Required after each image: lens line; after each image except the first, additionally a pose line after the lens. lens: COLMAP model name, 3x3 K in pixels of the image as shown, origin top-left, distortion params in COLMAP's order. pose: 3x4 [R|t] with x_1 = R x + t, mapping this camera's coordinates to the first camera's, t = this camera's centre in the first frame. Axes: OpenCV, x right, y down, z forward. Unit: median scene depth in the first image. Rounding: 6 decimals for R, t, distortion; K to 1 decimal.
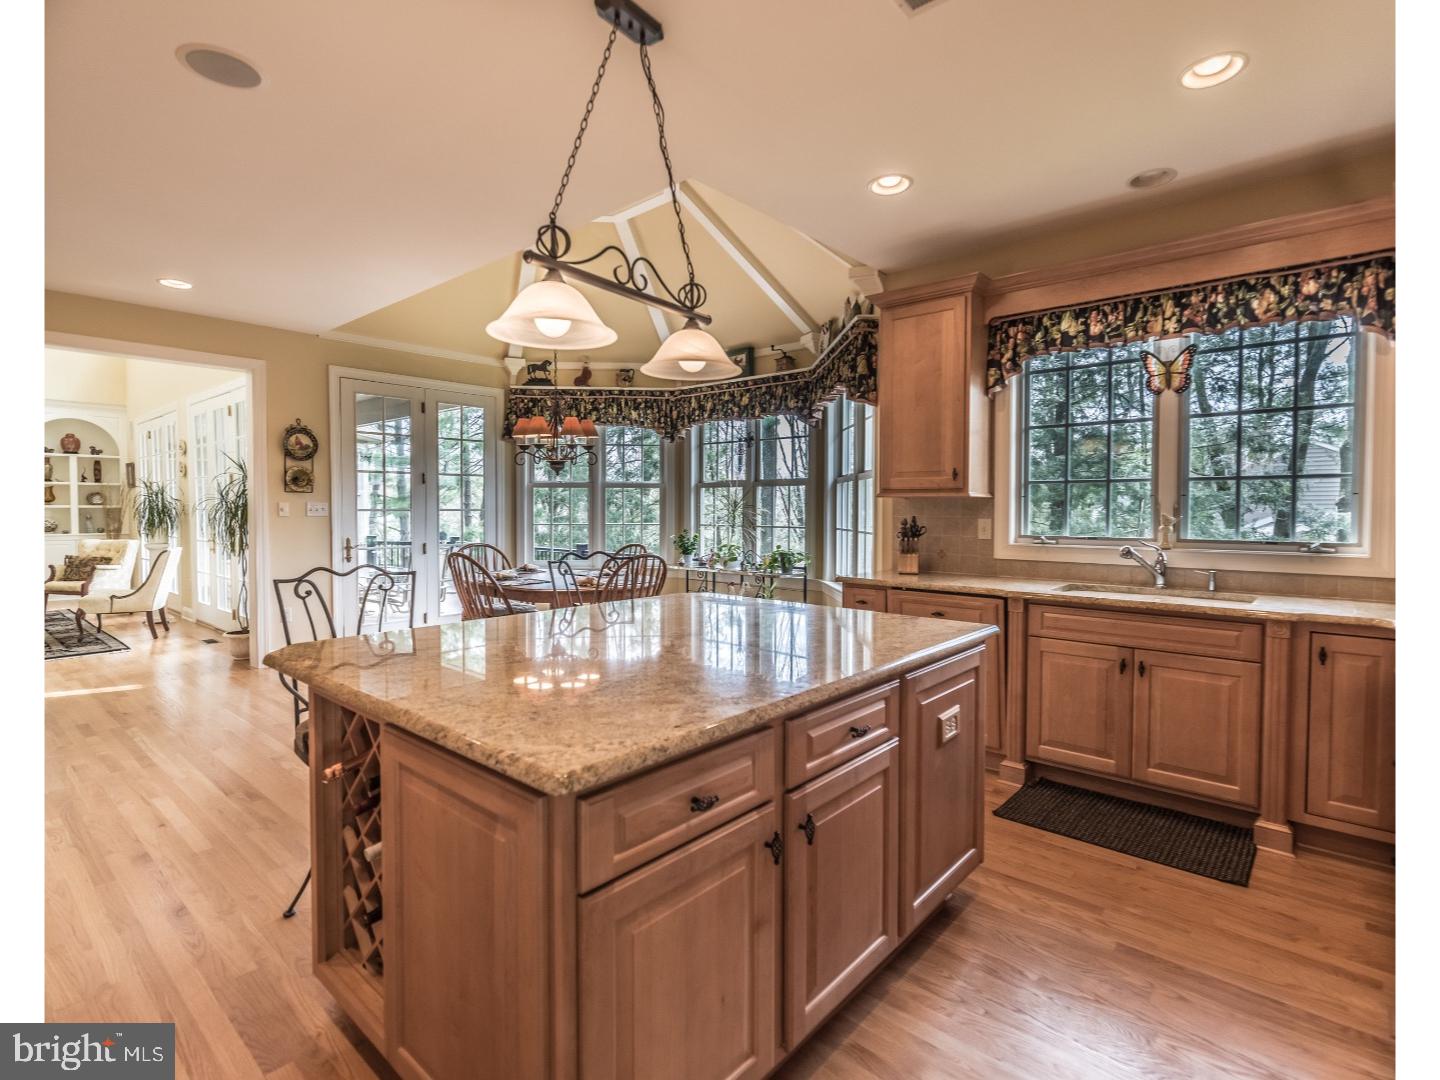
lens RADIAL K [[699.5, 0, 725.5], [0, 699.5, 531.4], [0, 0, 1]] dist [0.006391, -0.000839]
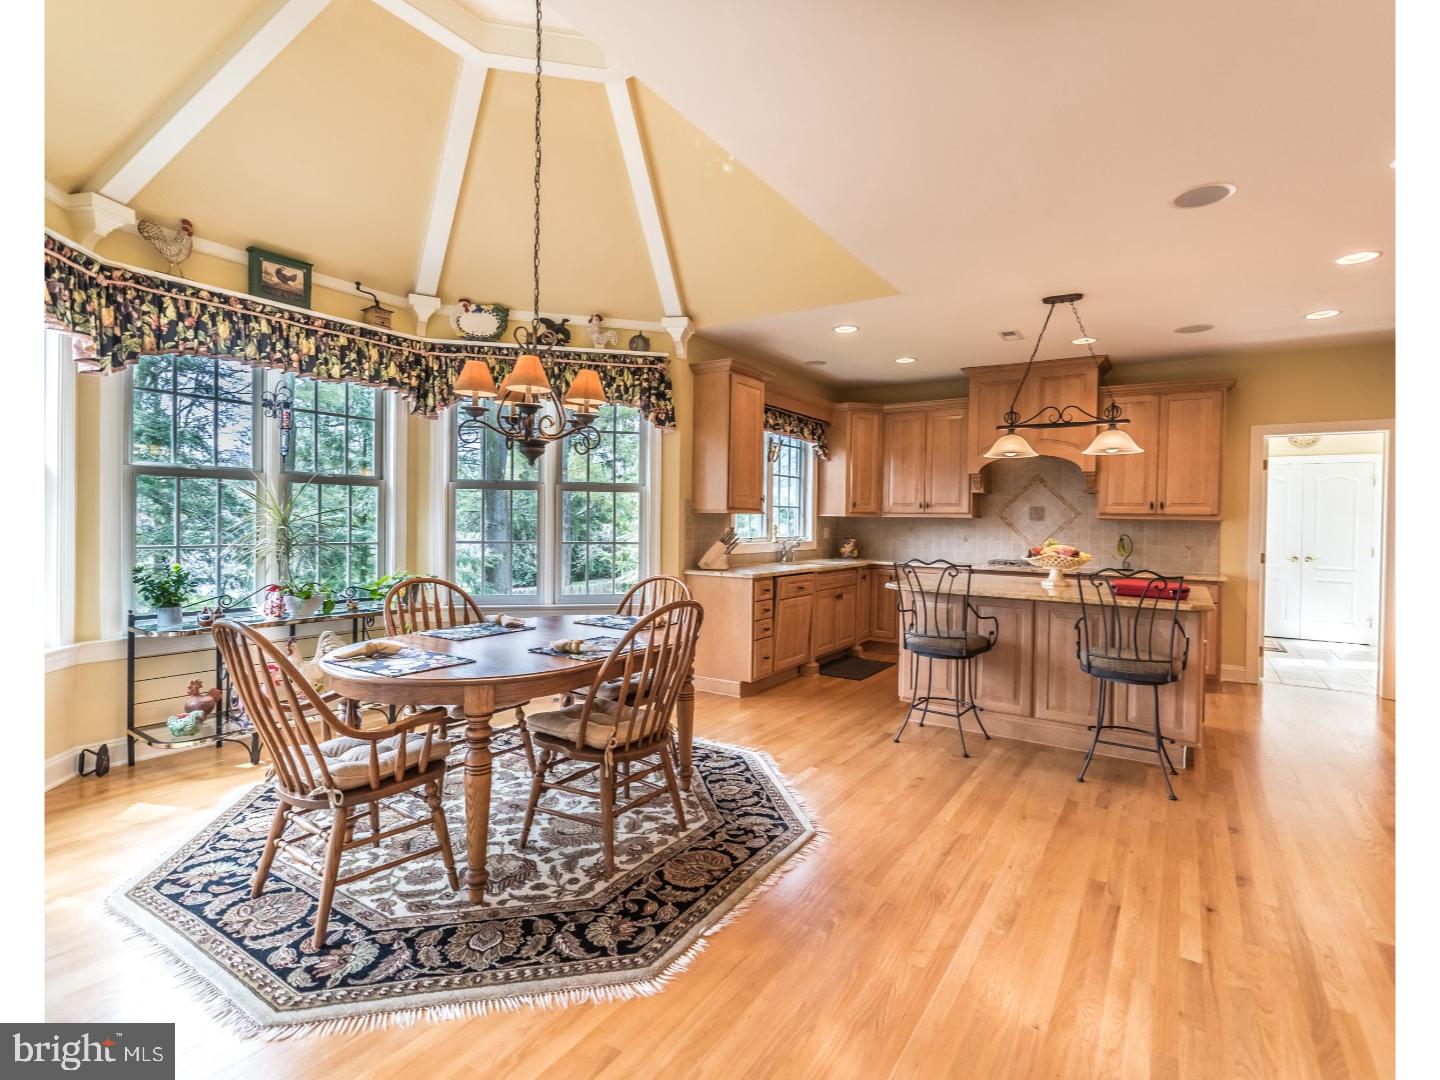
lens RADIAL K [[699.5, 0, 718.2], [0, 699.5, 536.2], [0, 0, 1]] dist [0.006391, -0.000839]
pose [[-0.132044, -0.026966, 0.990877, -0.602504], [0.014256, 0.999475, 0.029100, -0.026461], [-0.991141, 0.017969, -0.131590, 0.658152]]
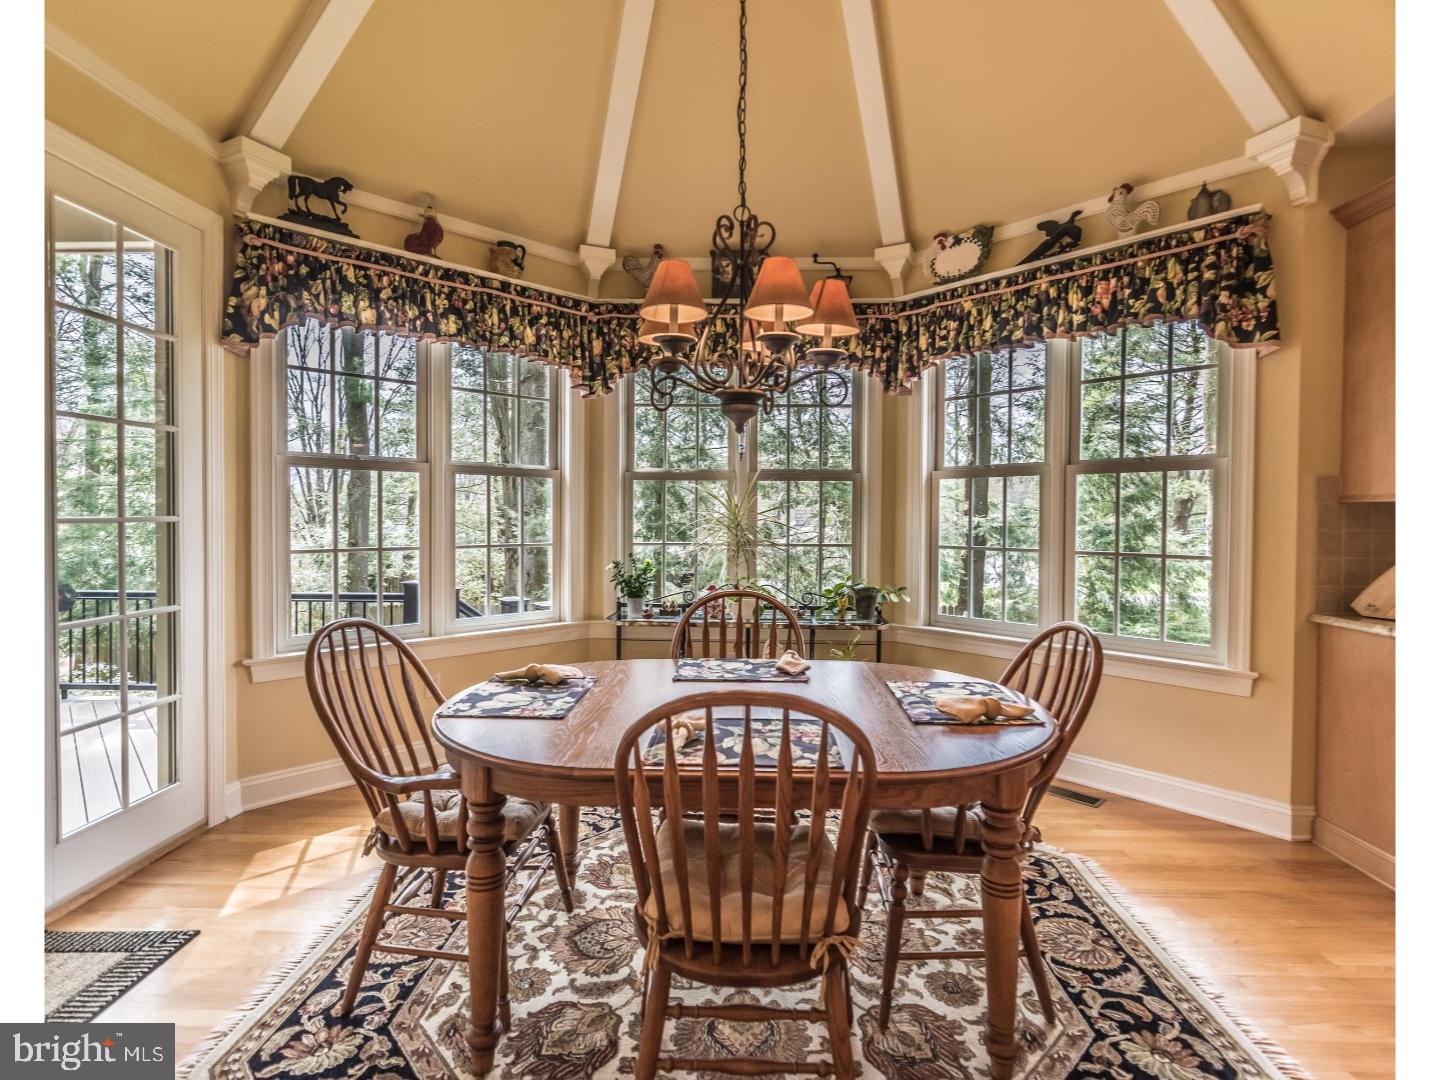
lens RADIAL K [[699.5, 0, 722.1], [0, 699.5, 531.6], [0, 0, 1]] dist [0.006391, -0.000839]
pose [[0.766817, -0.017087, 0.641638, -0.357652], [0.014757, 0.999851, 0.008991, -0.022953], [-0.641696, 0.002574, 0.766955, 0.509536]]
